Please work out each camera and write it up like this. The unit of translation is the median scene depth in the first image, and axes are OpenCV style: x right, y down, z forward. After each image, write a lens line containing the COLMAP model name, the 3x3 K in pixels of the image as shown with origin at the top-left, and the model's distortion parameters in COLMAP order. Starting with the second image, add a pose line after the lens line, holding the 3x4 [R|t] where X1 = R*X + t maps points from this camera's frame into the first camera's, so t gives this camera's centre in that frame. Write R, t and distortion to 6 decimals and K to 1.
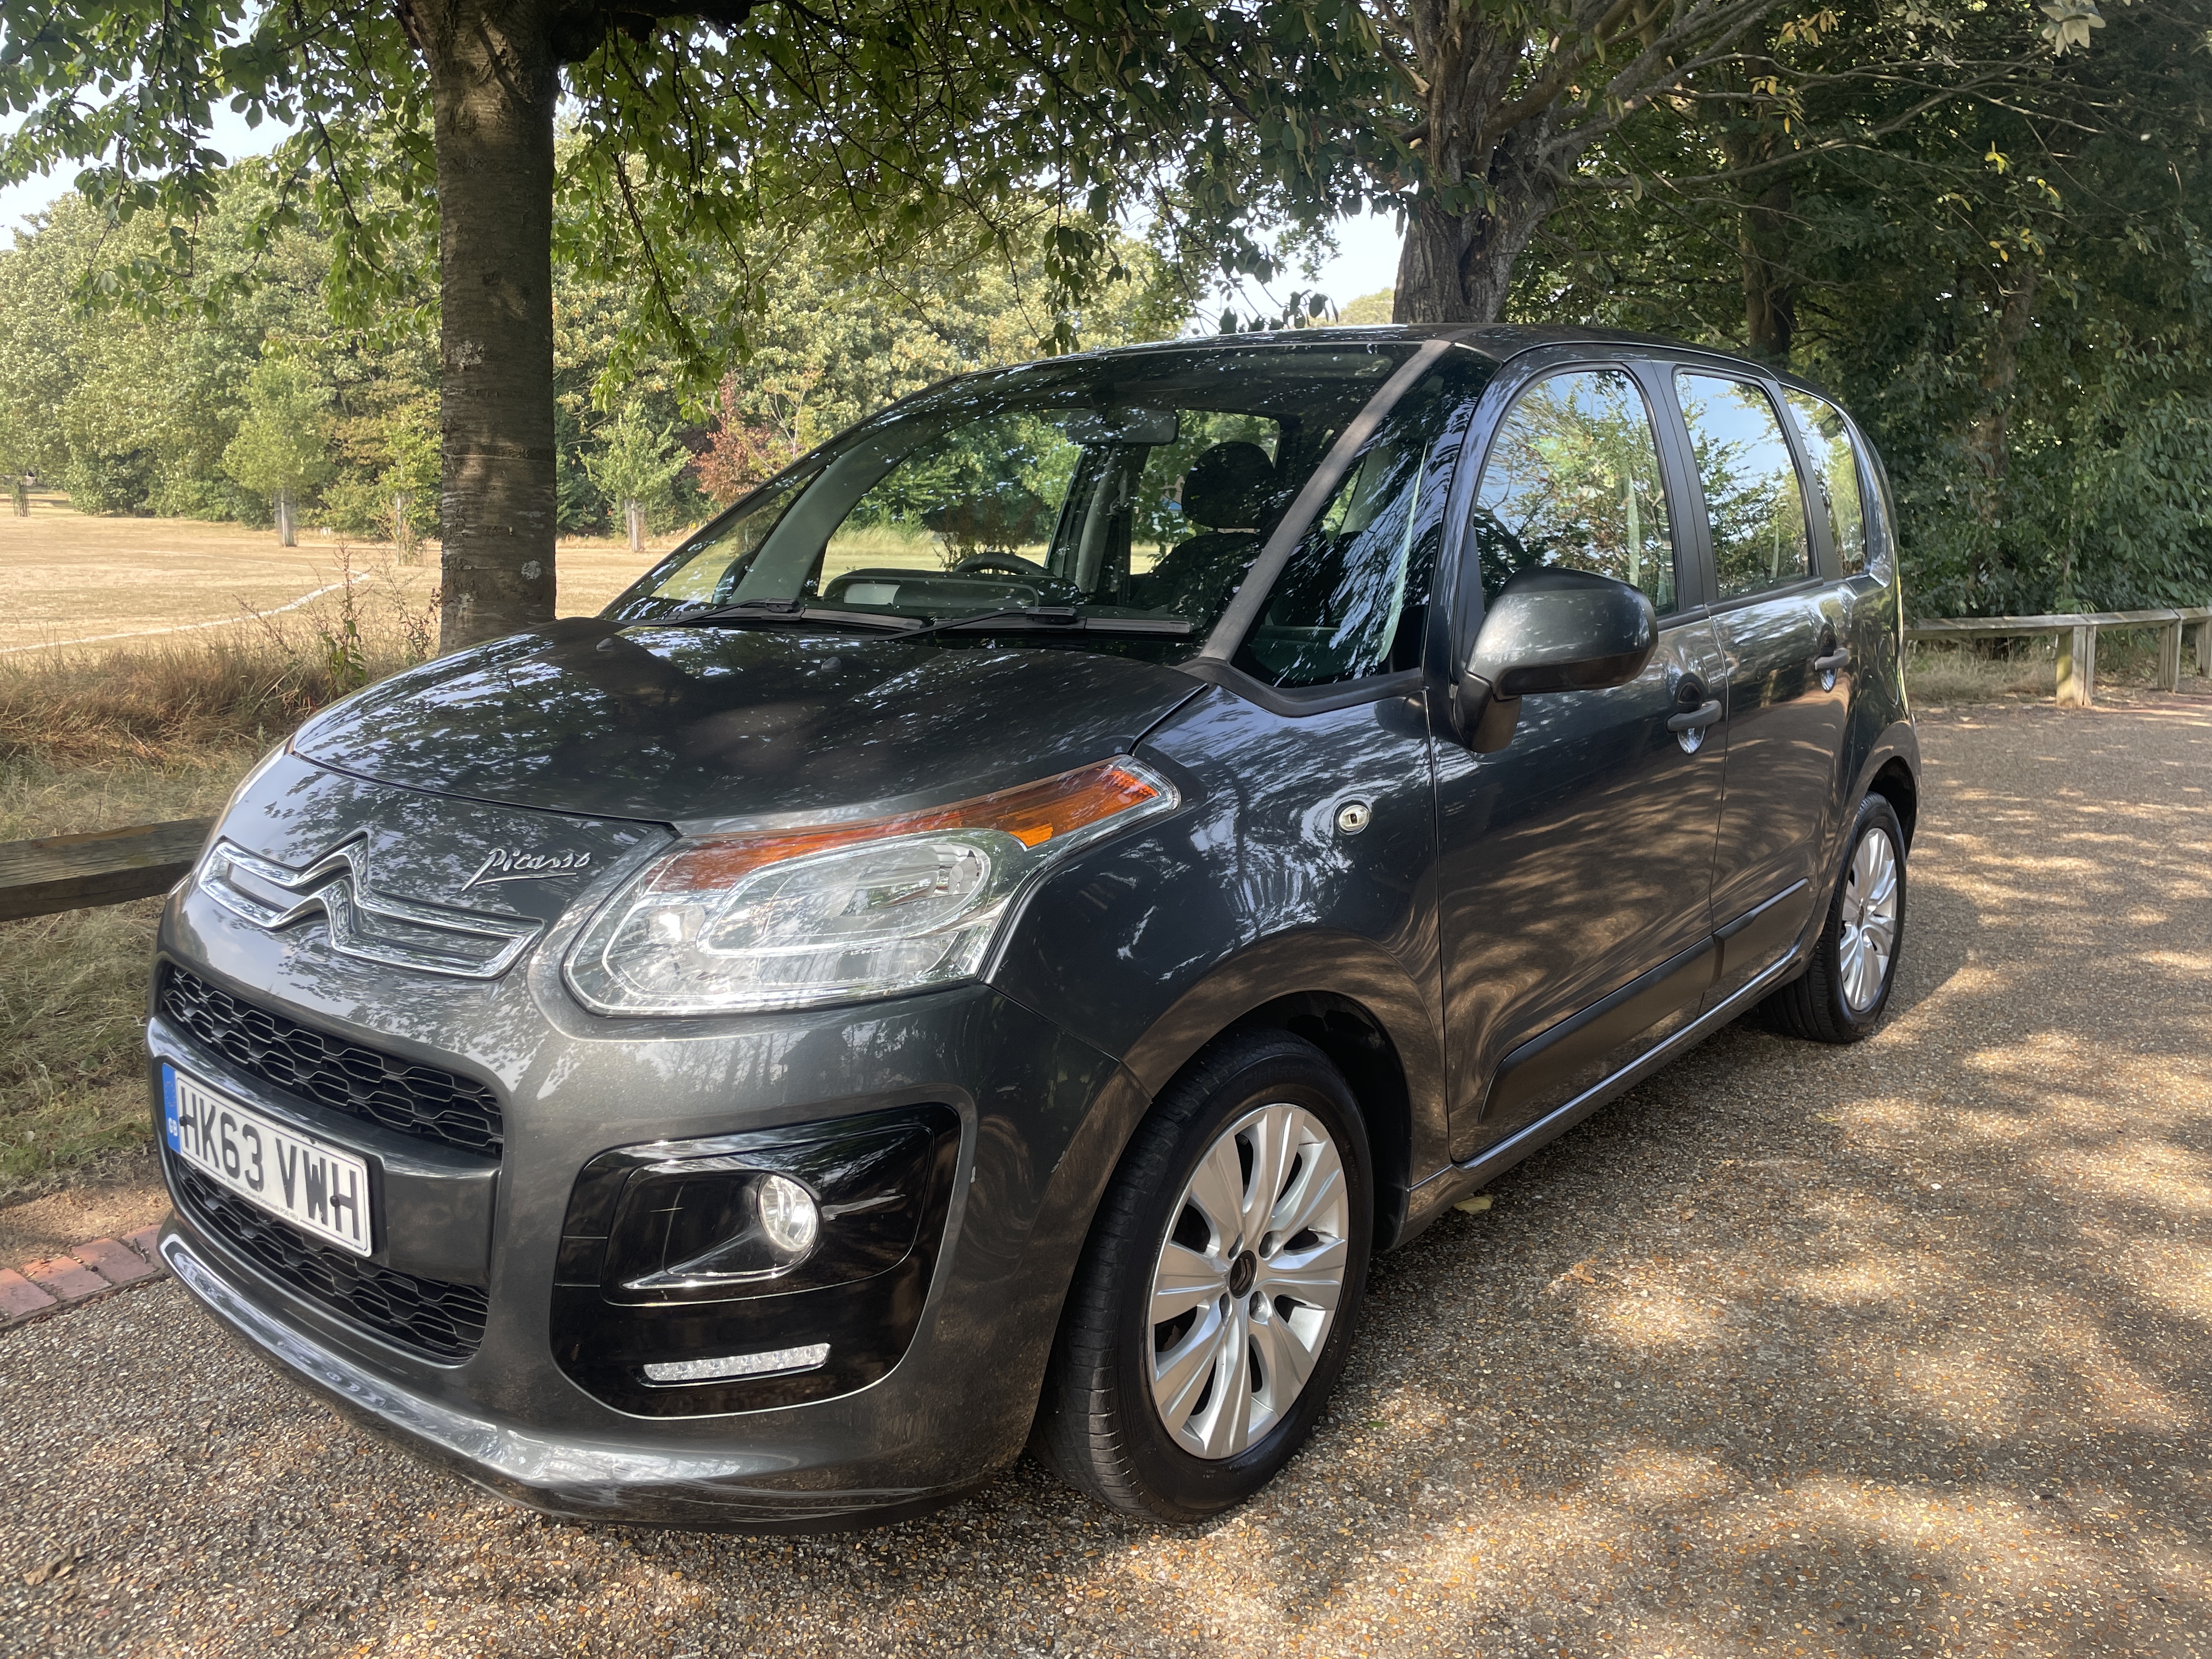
lens RADIAL K [[1672.1, 0, 1121.7], [0, 1672.1, 826.1], [0, 0, 1]] dist [0.076972, -0.110544]
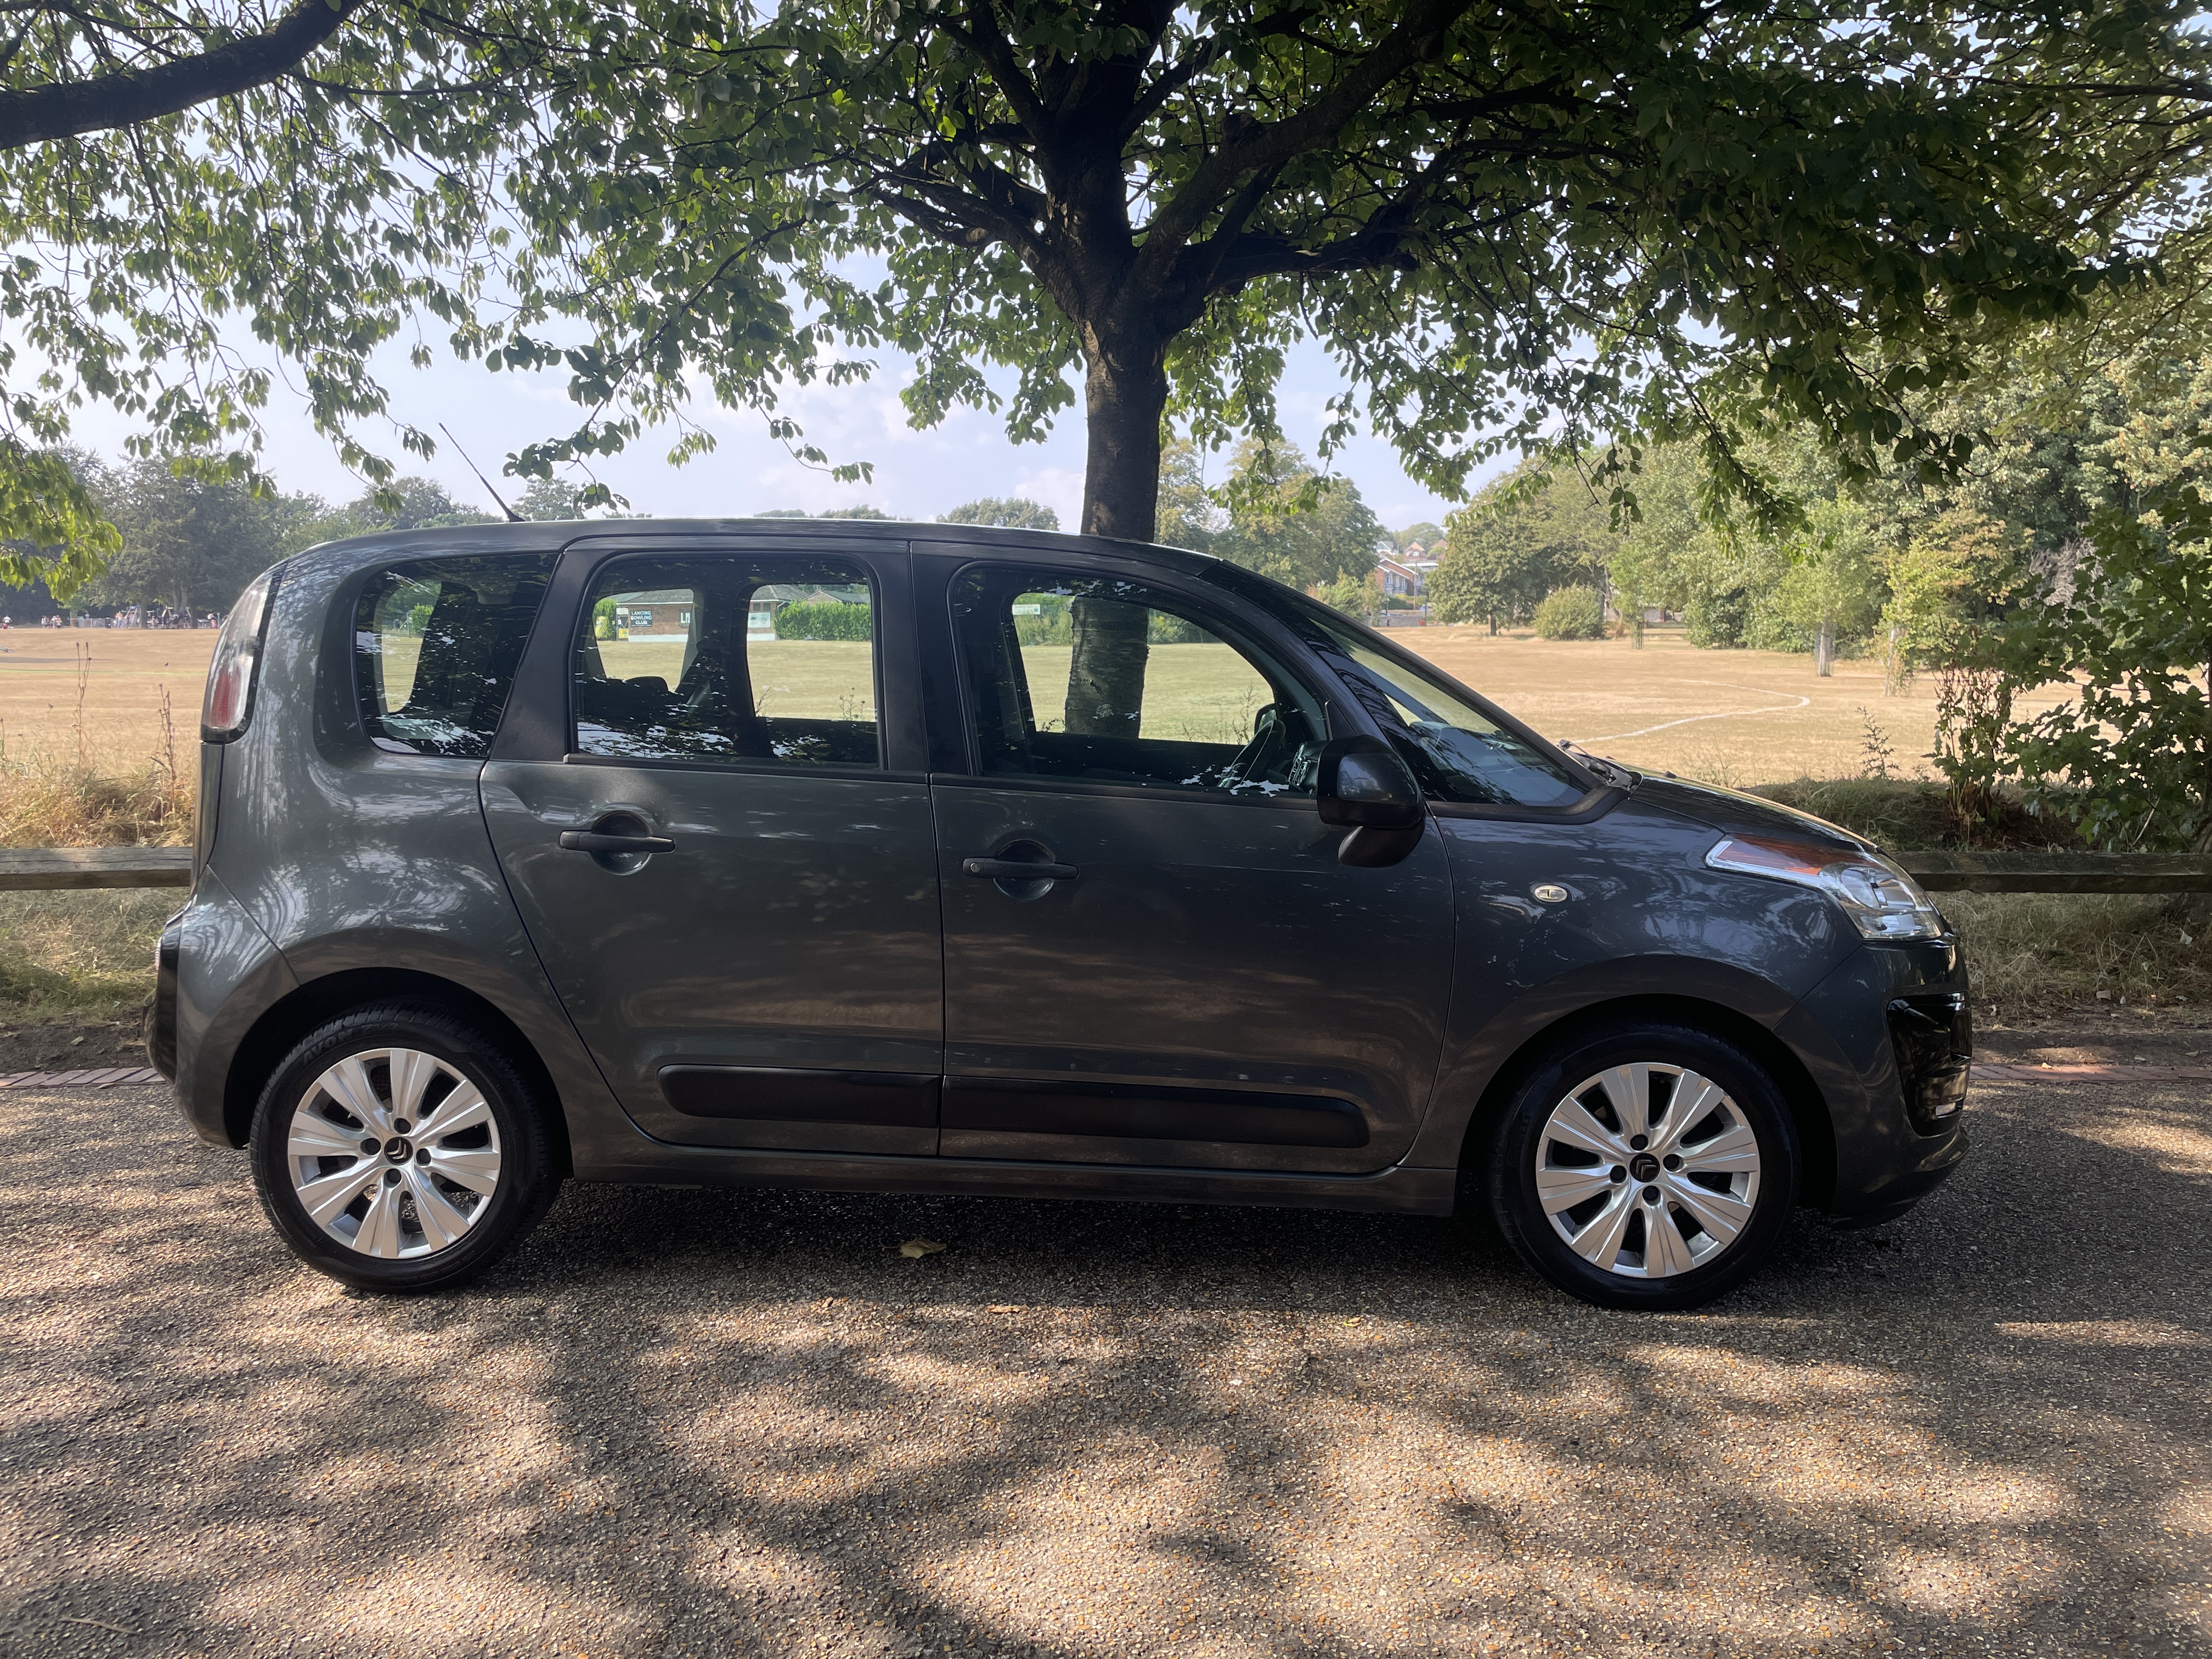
lens RADIAL K [[1672.1, 0, 1121.7], [0, 1672.1, 826.1], [0, 0, 1]] dist [0.076972, -0.110544]
pose [[0.622581, 0.076196, -0.778837, 0.484424], [-0.133722, 0.990969, -0.009944, -0.033657], [0.771046, 0.110339, 0.627147, 0.128486]]
